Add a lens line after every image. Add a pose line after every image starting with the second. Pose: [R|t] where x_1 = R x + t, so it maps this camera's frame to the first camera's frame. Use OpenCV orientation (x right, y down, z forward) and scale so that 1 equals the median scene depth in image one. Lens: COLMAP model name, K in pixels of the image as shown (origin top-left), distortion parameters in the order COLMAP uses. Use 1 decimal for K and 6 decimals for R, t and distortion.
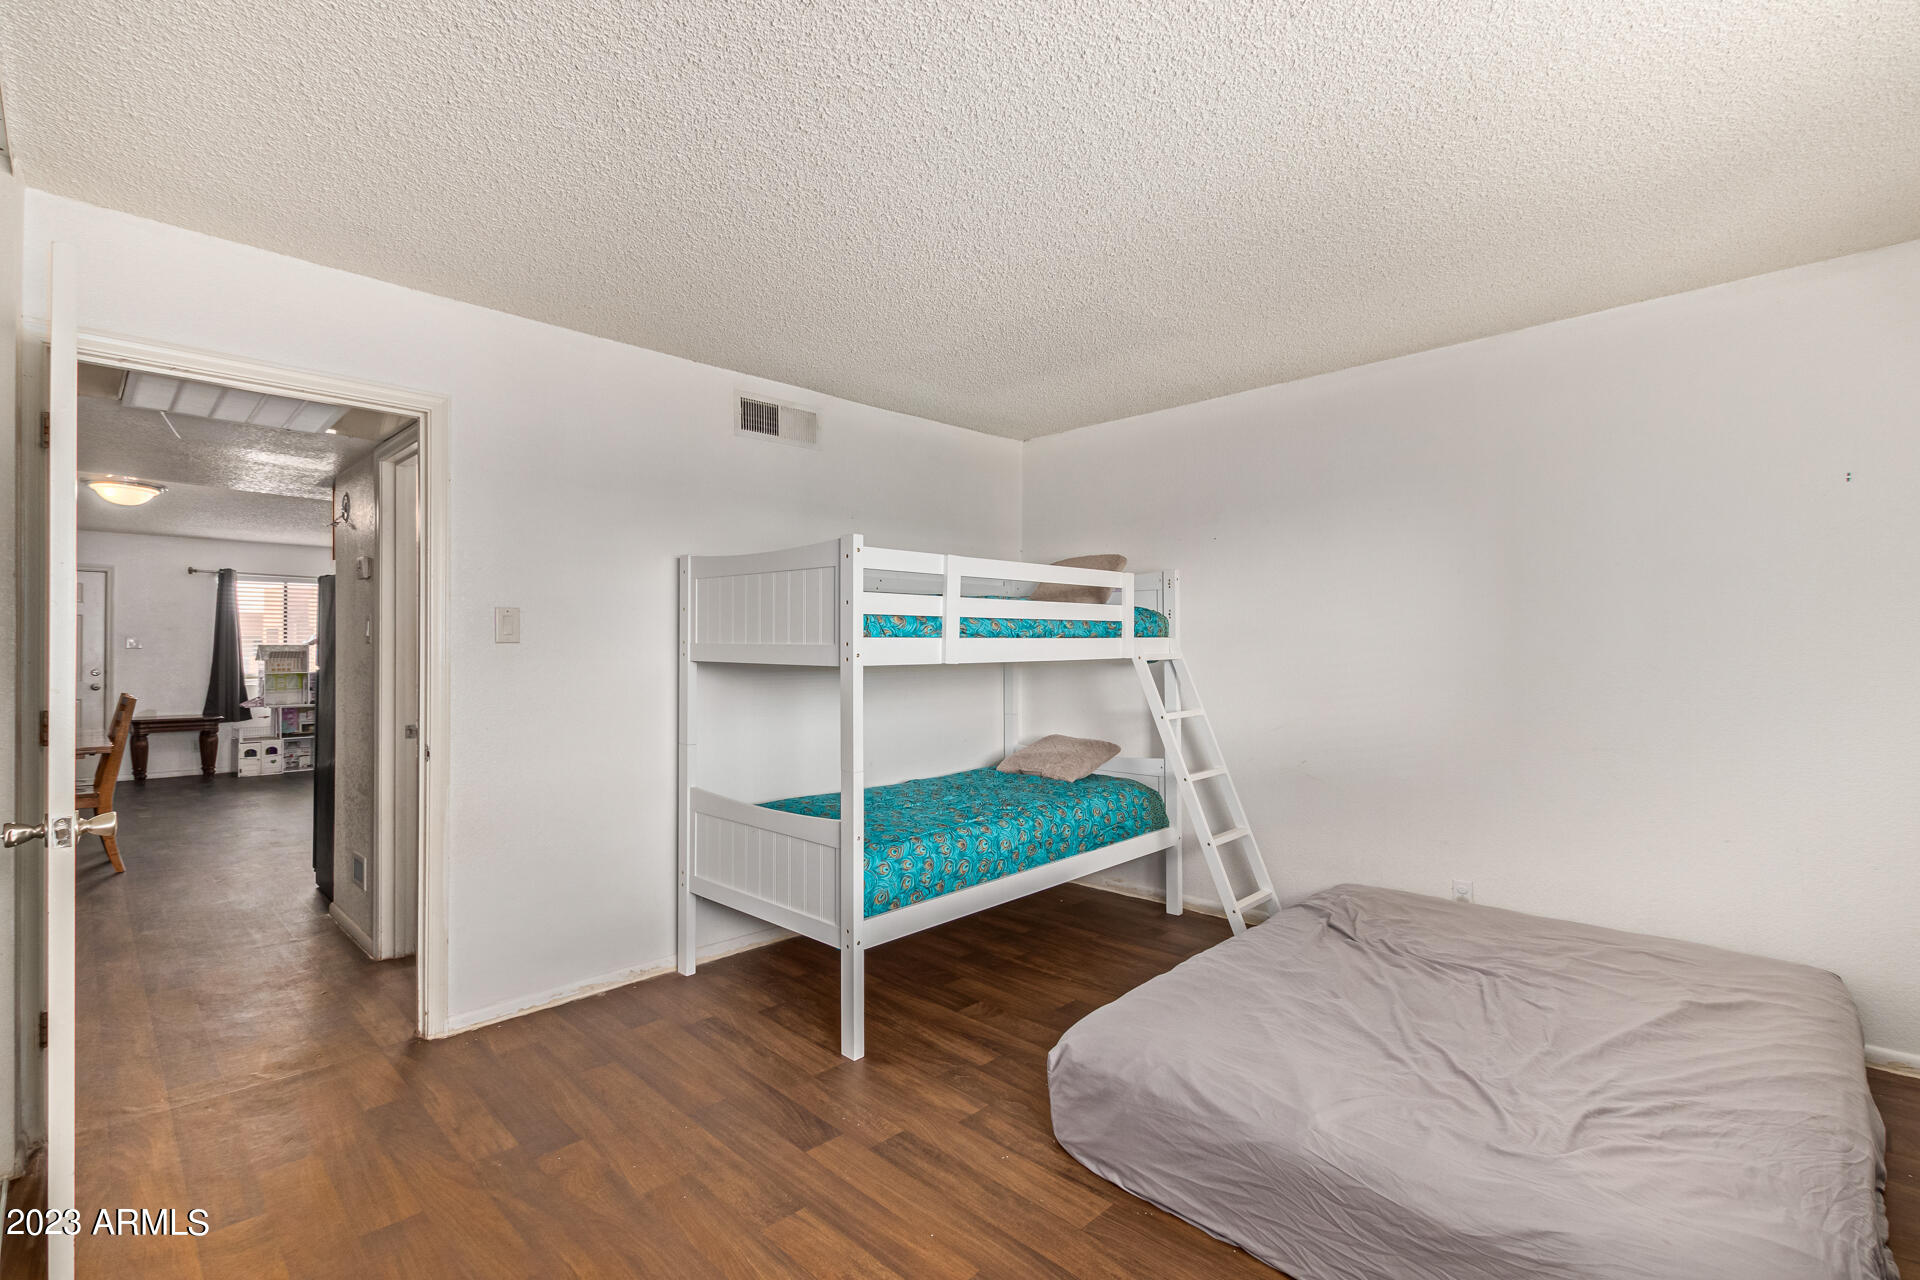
lens RADIAL K [[875.8, 0, 963.5], [0, 875.8, 648.5], [0, 0, 1]] dist [-0.001080, -0.001977]
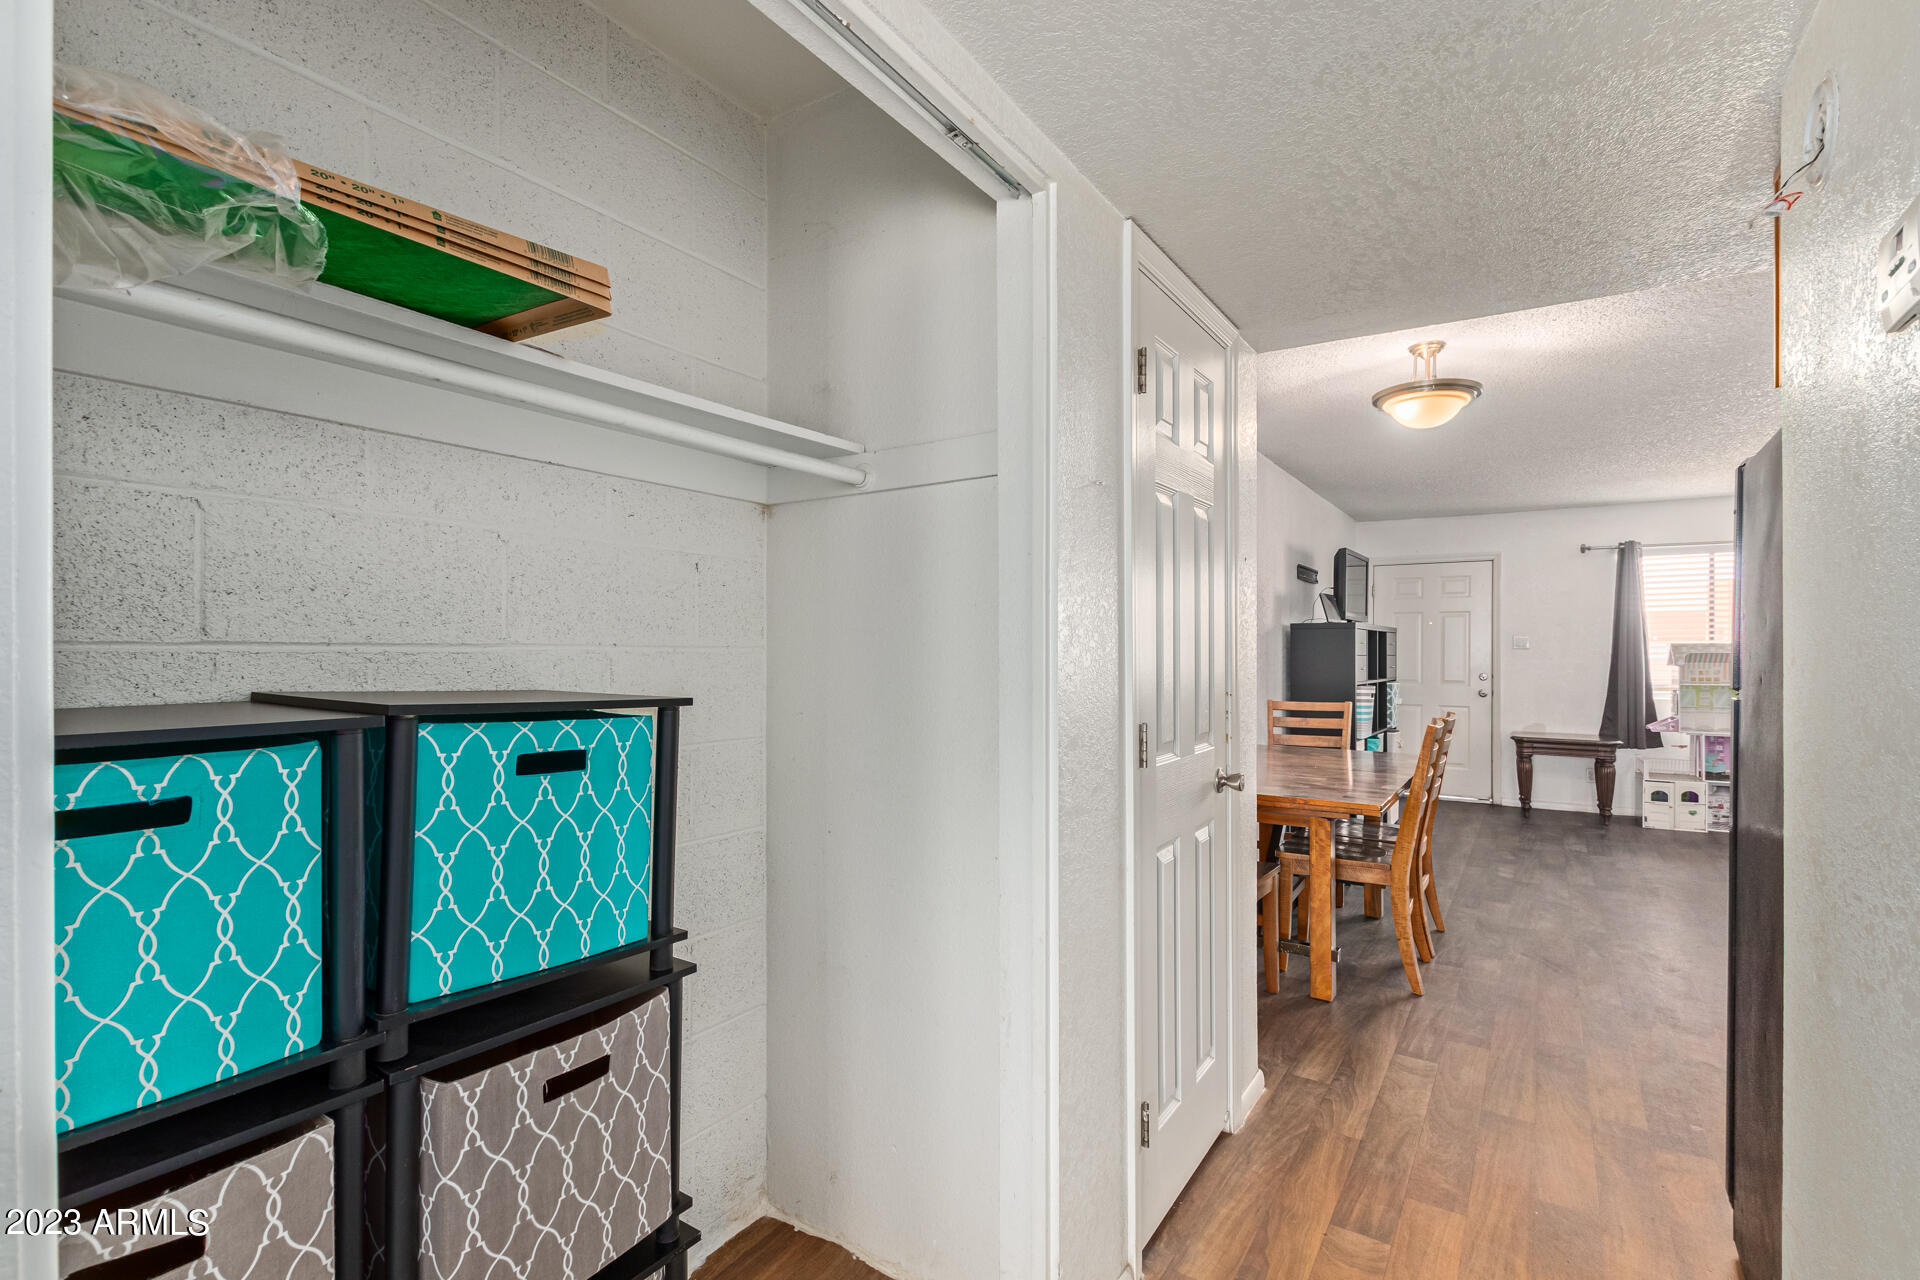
lens RADIAL K [[875.8, 0, 956.5], [0, 875.8, 644.7], [0, 0, 1]] dist [-0.001080, -0.001977]
pose [[0.182245, -0.007263, -0.983226, -0.222823], [0.000413, 0.999973, -0.007310, 0.001677], [0.983253, 0.000927, 0.182243, 0.312356]]
